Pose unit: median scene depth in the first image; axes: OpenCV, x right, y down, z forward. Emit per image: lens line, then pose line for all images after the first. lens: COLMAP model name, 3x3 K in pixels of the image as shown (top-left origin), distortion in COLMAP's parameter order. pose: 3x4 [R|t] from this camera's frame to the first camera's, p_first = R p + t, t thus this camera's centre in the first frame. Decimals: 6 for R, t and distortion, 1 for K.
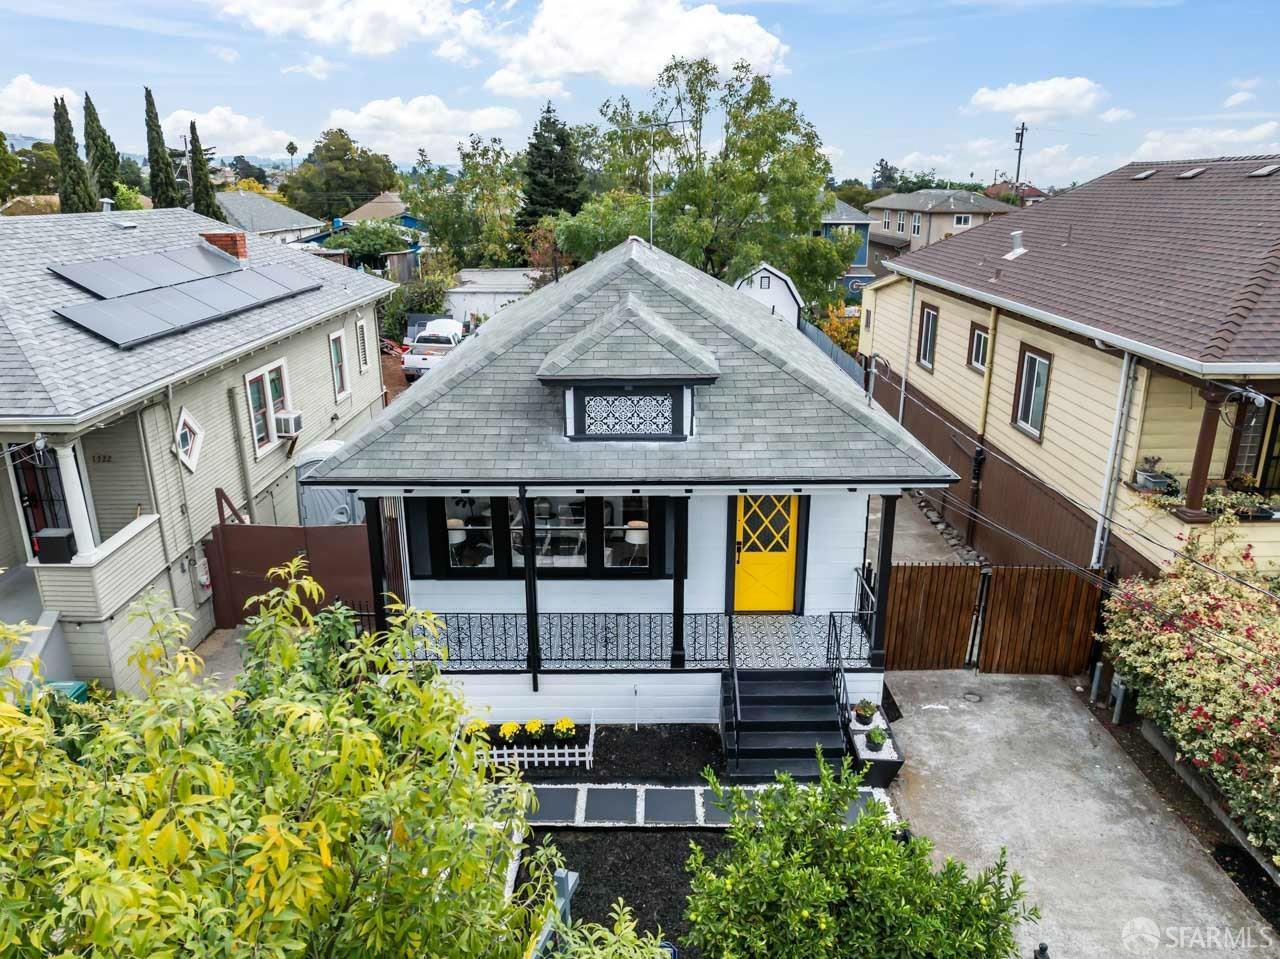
lens RADIAL K [[899.8, 0, 642.0], [0, 899.8, 475.4], [0, 0, 1]] dist [-0.021741, -0.046123]
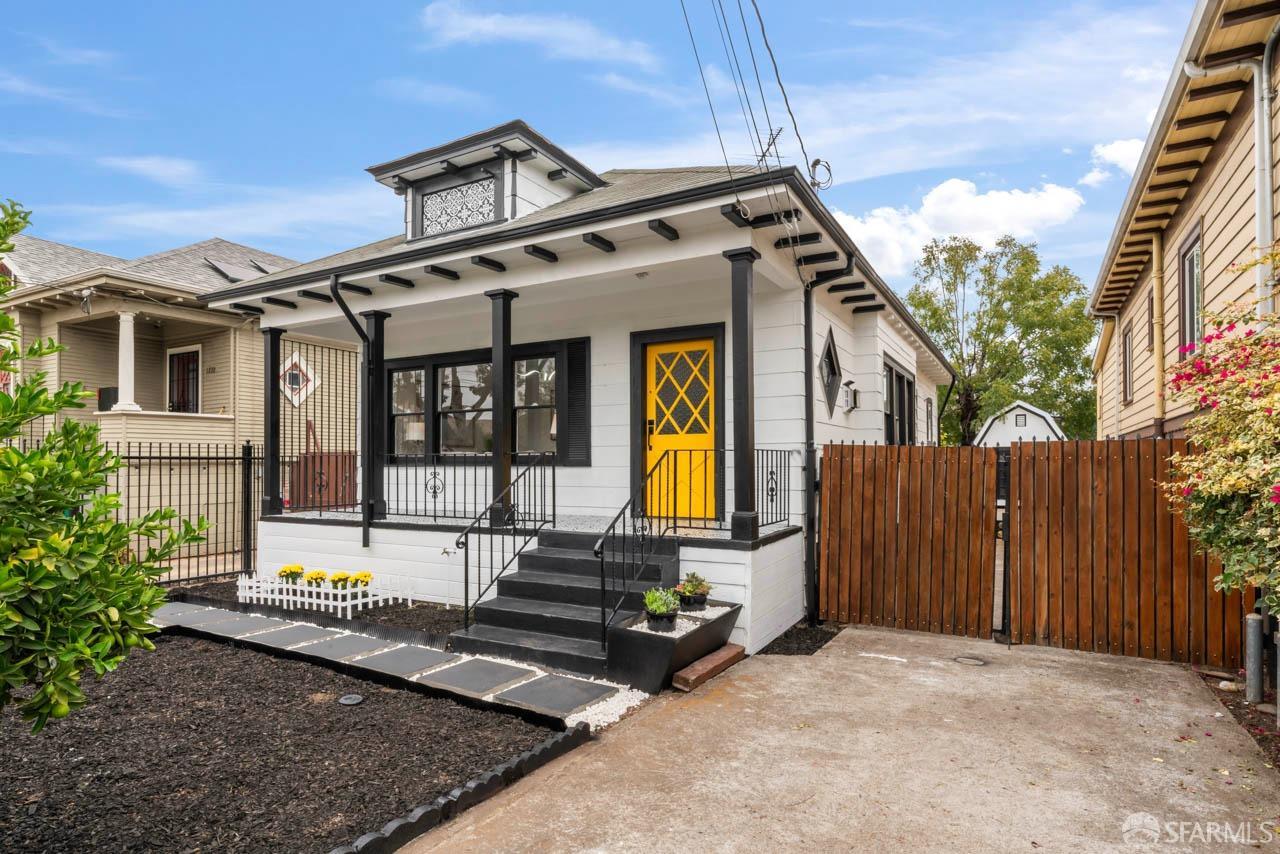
lens RADIAL K [[701.2, 0, 625.6], [0, 701.2, 451.8], [0, 0, 1]] dist [-0.003865, -0.000707]
pose [[0.868542, -0.004205, -0.495598, 0.395570], [-0.153986, 0.948185, -0.277908, 0.275690], [0.471087, 0.317690, 0.822891, 0.489196]]
